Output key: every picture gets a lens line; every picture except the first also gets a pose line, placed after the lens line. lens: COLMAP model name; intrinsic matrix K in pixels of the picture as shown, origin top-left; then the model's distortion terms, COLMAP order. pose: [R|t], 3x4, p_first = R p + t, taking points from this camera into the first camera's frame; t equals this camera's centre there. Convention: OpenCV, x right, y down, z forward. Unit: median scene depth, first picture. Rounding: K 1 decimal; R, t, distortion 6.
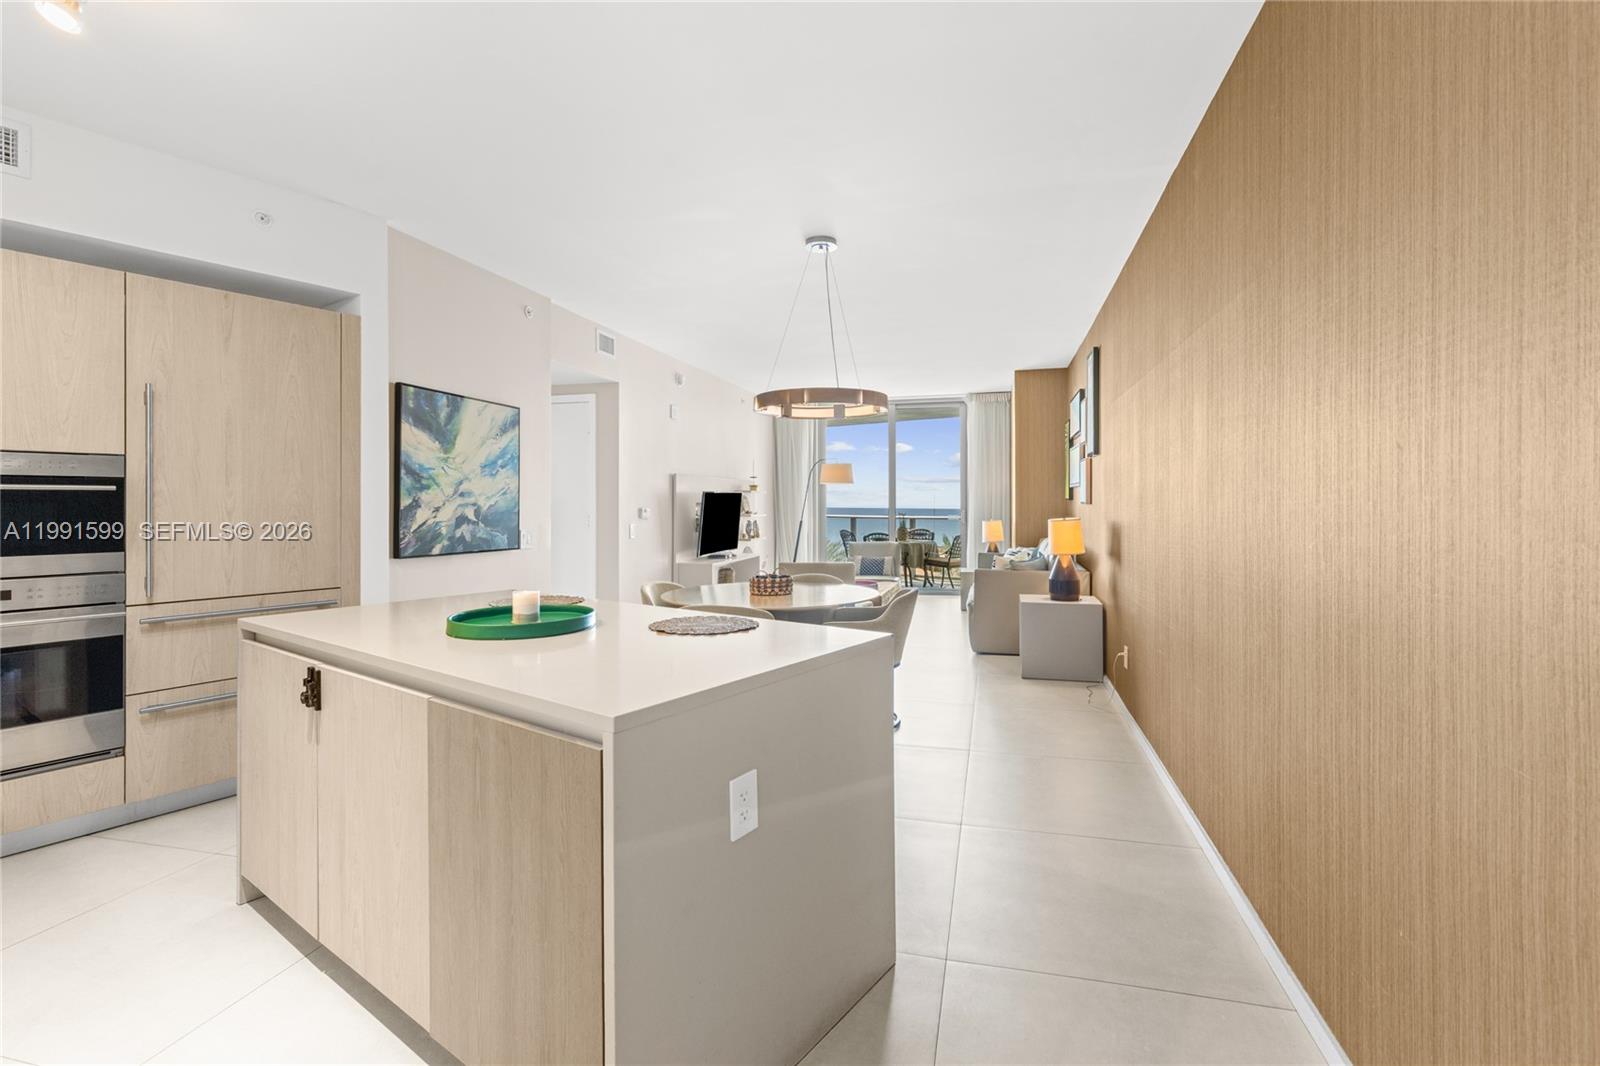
lens RADIAL K [[731.7, 0, 810.7], [0, 731.7, 500.9], [0, 0, 1]] dist [0.005581, -0.000571]
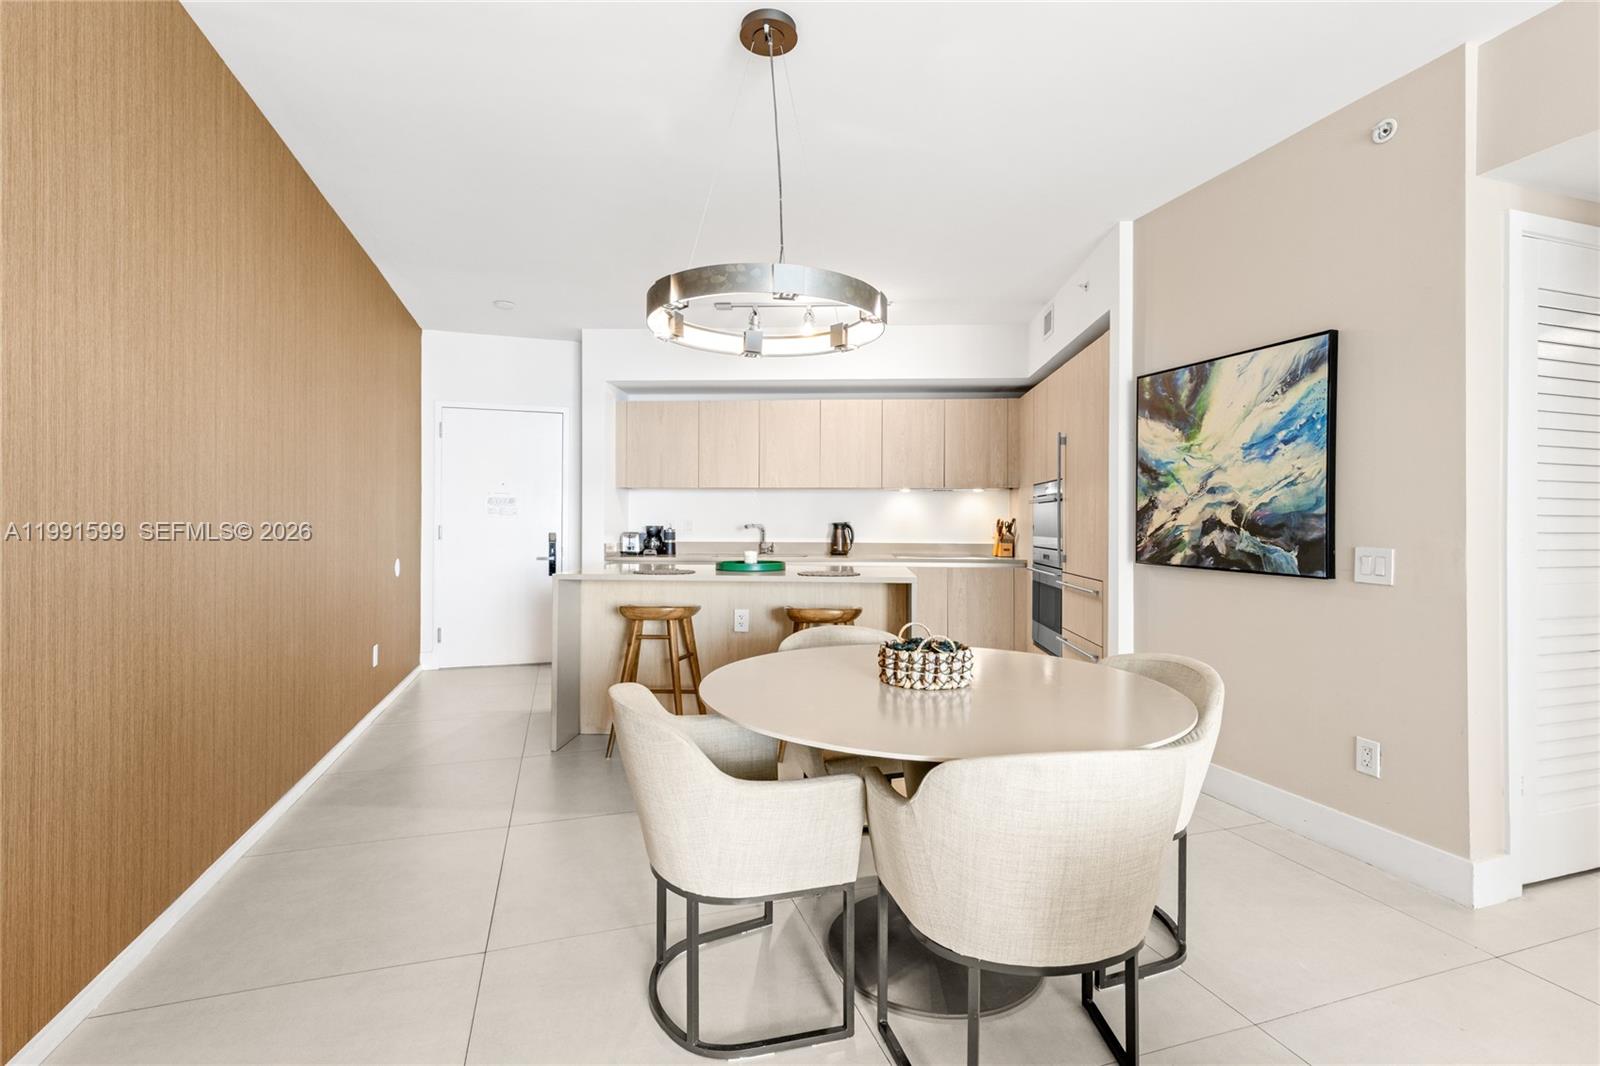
lens RADIAL K [[724.5, 0, 811.7], [0, 724.5, 516.5], [0, 0, 1]] dist [0.008777, -0.002036]
pose [[-0.838784, -0.007162, -0.544417, 0.272951], [-0.002478, 0.999953, -0.009337, 0.025861], [0.544458, -0.006483, -0.838763, 1.395557]]
